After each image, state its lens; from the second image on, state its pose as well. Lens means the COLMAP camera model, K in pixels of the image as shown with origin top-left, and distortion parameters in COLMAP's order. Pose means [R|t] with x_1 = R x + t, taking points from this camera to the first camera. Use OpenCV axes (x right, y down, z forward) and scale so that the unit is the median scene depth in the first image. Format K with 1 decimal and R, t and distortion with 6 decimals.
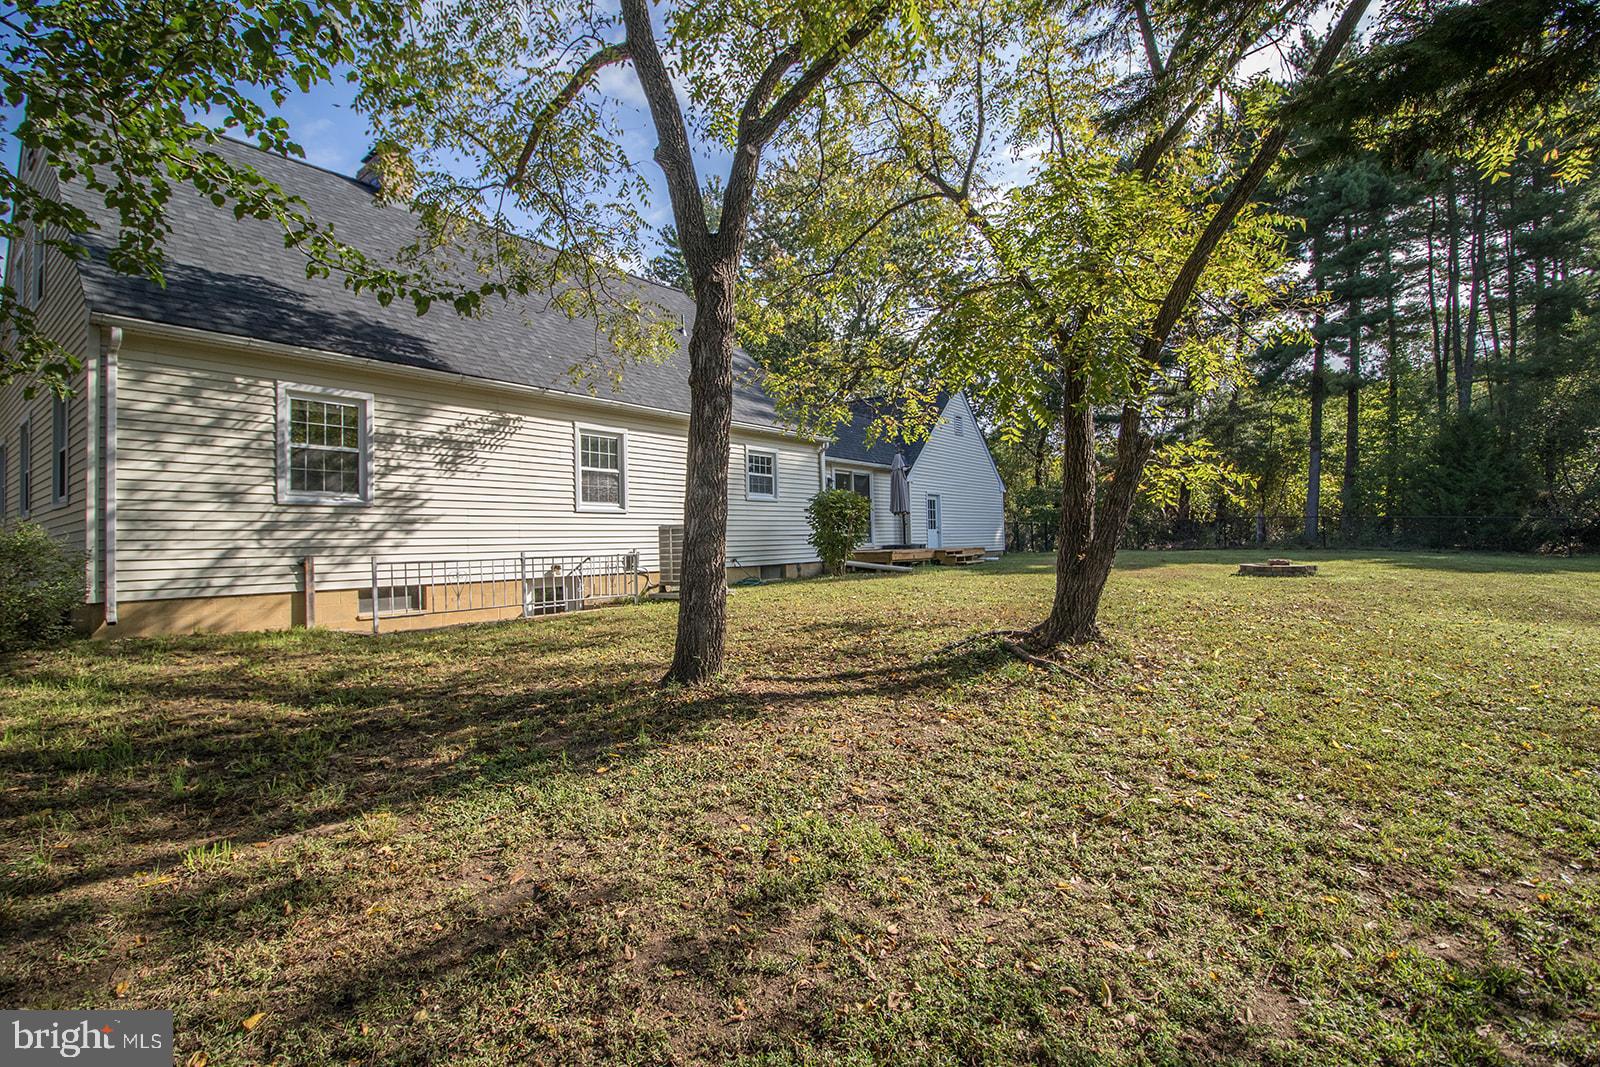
lens RADIAL K [[740.8, 0, 800.0], [0, 740.8, 533.5], [0, 0, 1]] dist [0.005100, -0.020738]
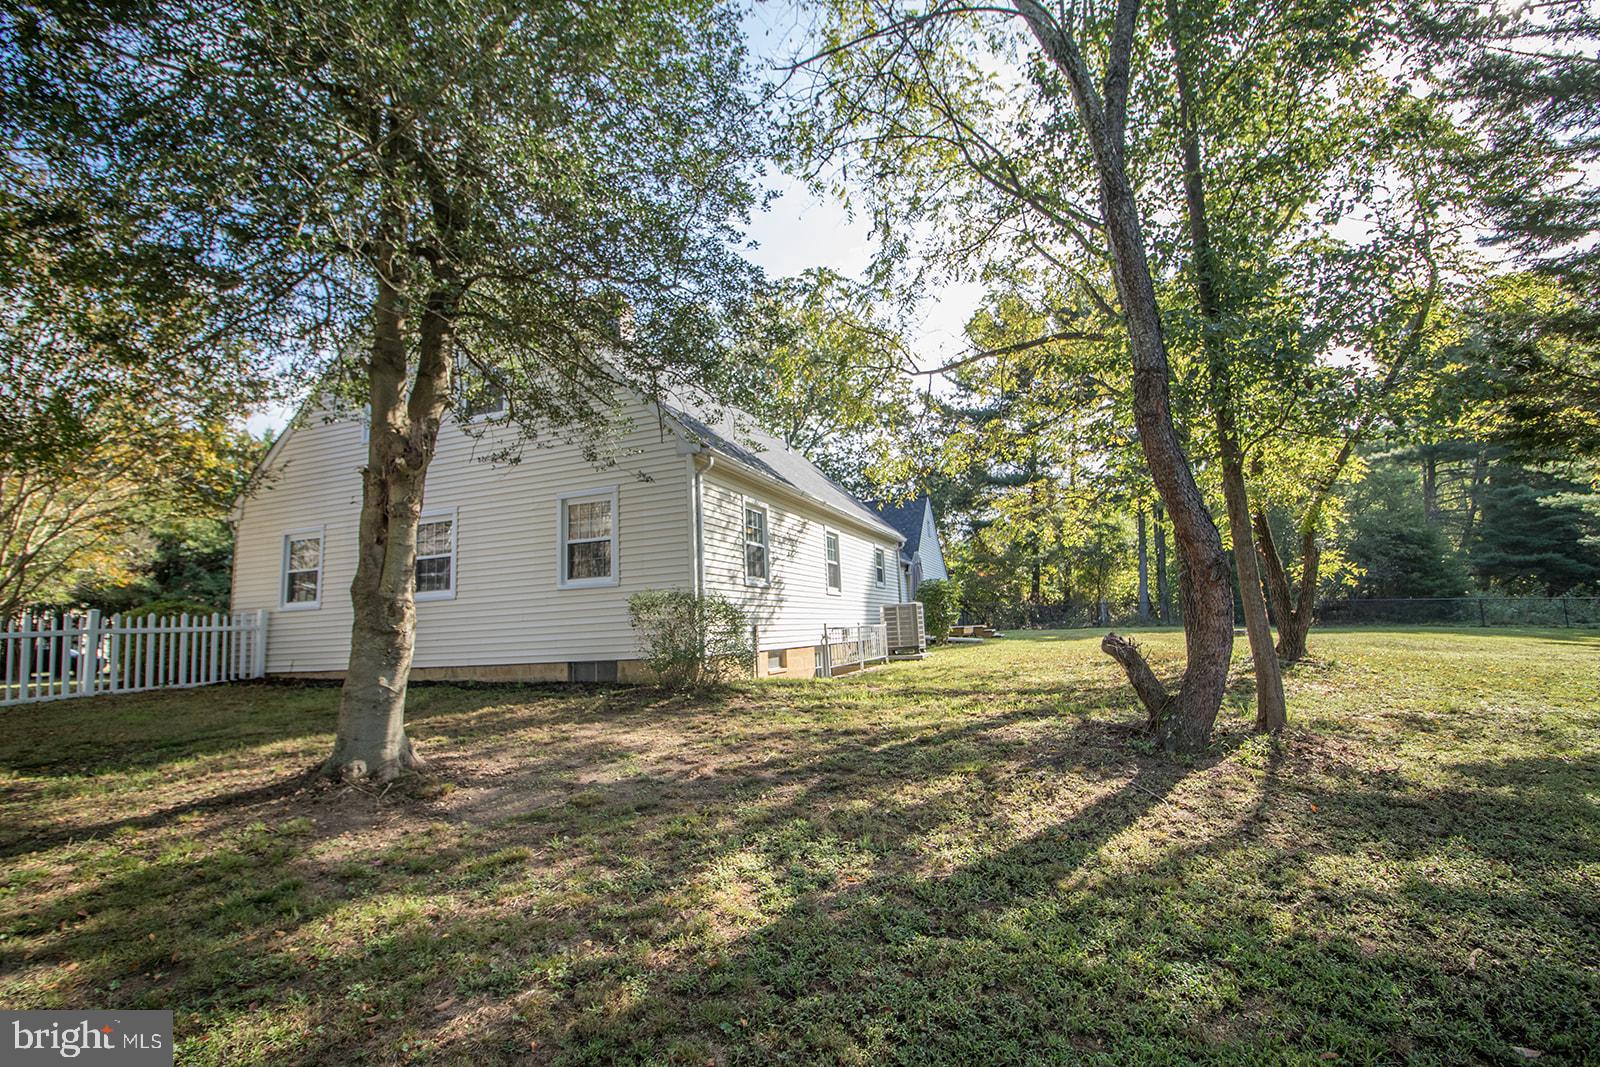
lens RADIAL K [[740.8, 0, 800.0], [0, 740.8, 533.5], [0, 0, 1]] dist [0.005100, -0.020738]
pose [[0.955699, 0.012784, 0.294067, -0.918631], [0.024475, 0.992145, -0.122674, 0.031450], [-0.293325, 0.124437, 0.947880, -0.289716]]
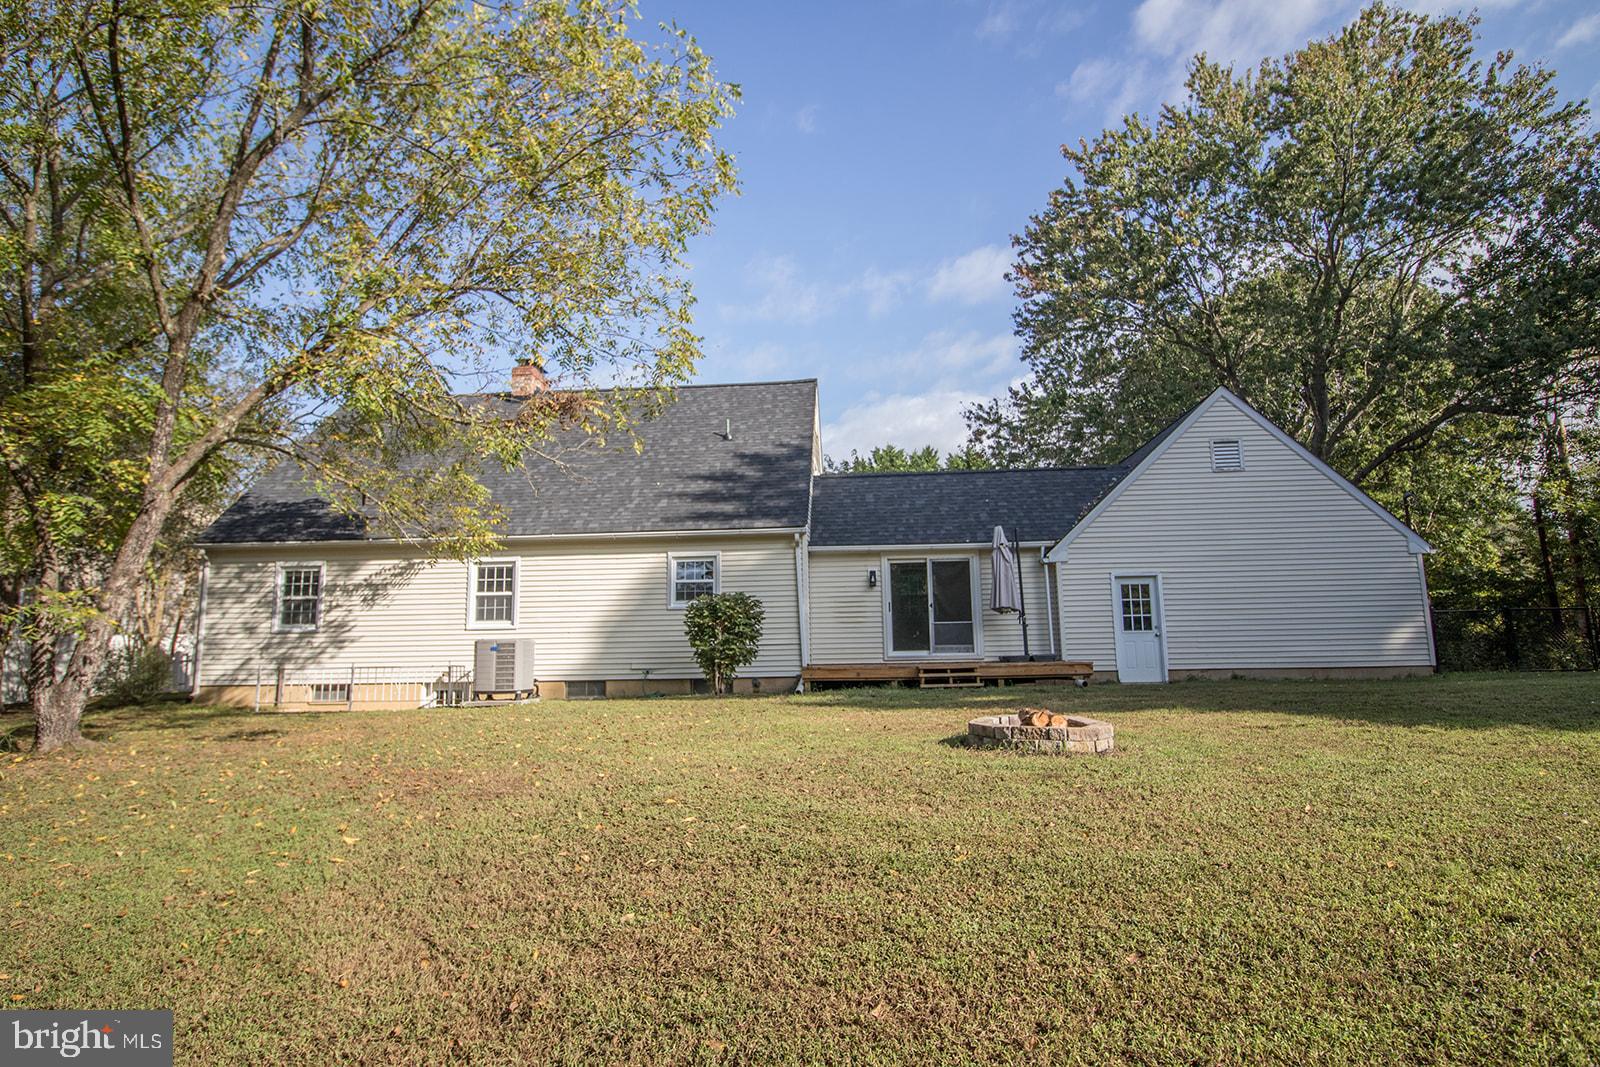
lens RADIAL K [[860.1, 0, 800.0], [0, 860.1, 533.5], [0, 0, 1]] dist [-0.004105, -0.000532]
pose [[0.543217, -0.114124, -0.831800, 1.524888], [0.014439, 0.991842, -0.126652, 0.001692], [0.839468, 0.056789, 0.540434, 0.854220]]
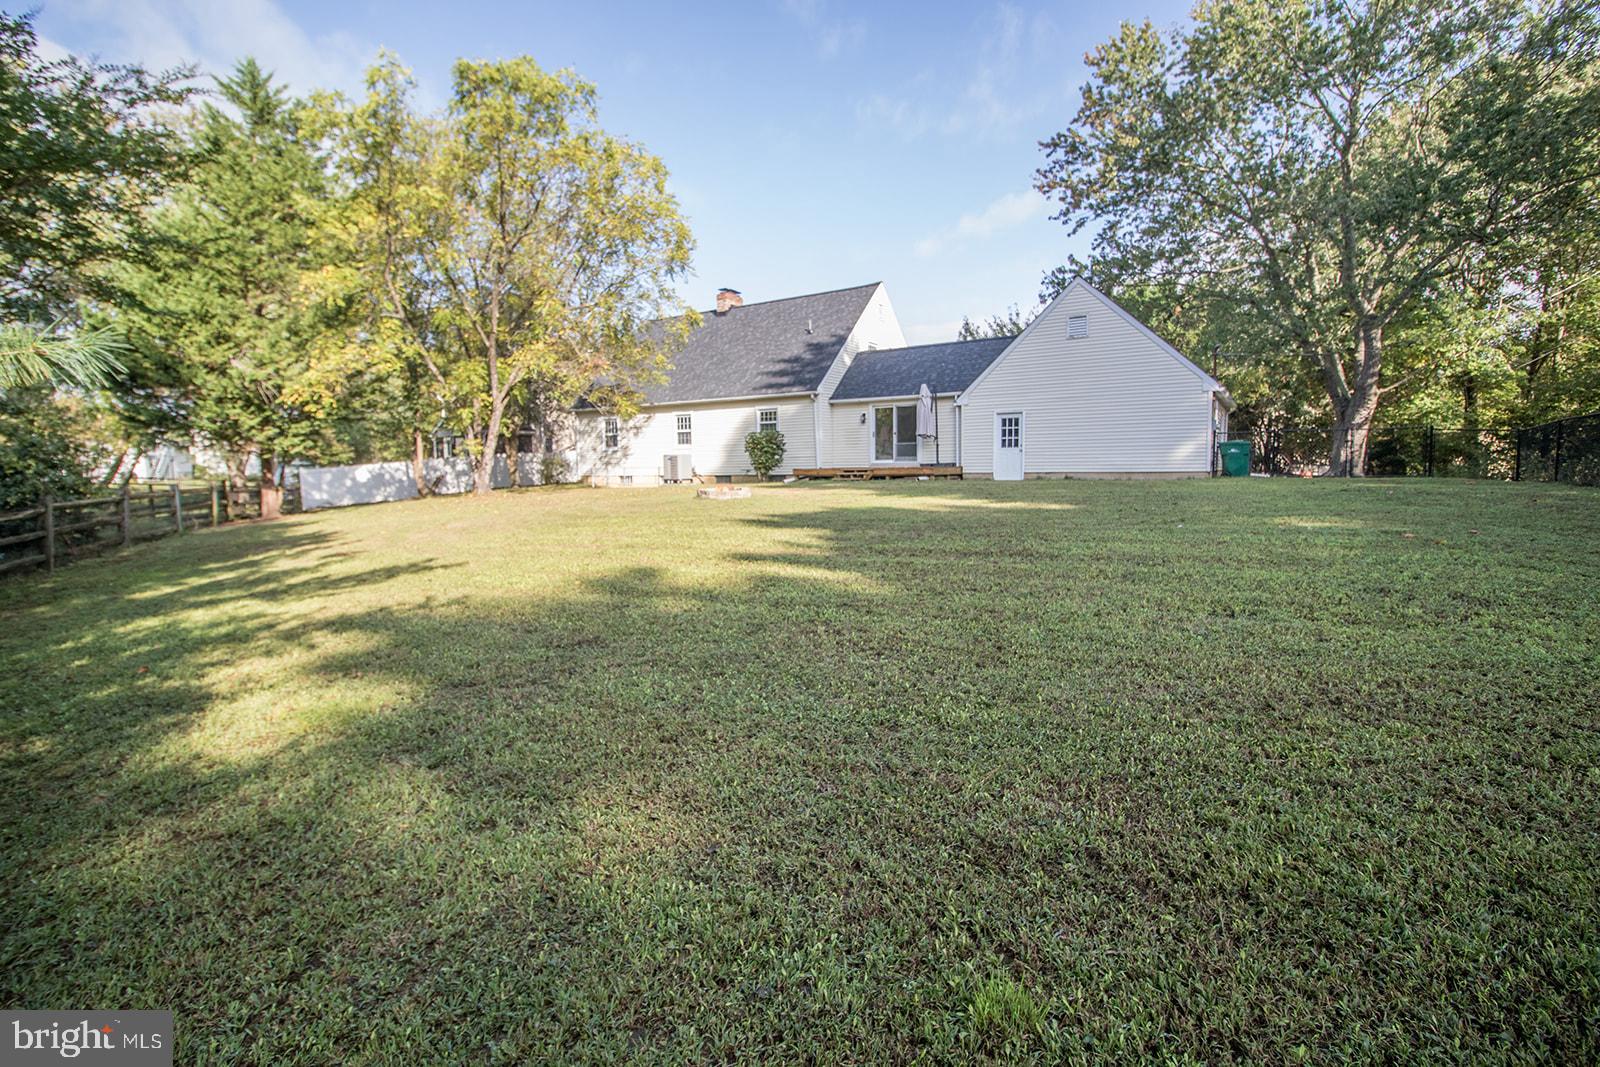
lens RADIAL K [[740.8, 0, 800.0], [0, 740.8, 533.5], [0, 0, 1]] dist [0.005100, -0.020738]
pose [[0.075649, 0.102832, -0.991818, 2.776174], [0.017777, 0.994371, 0.104452, -0.000152], [0.996976, -0.025533, 0.073395, 1.545220]]
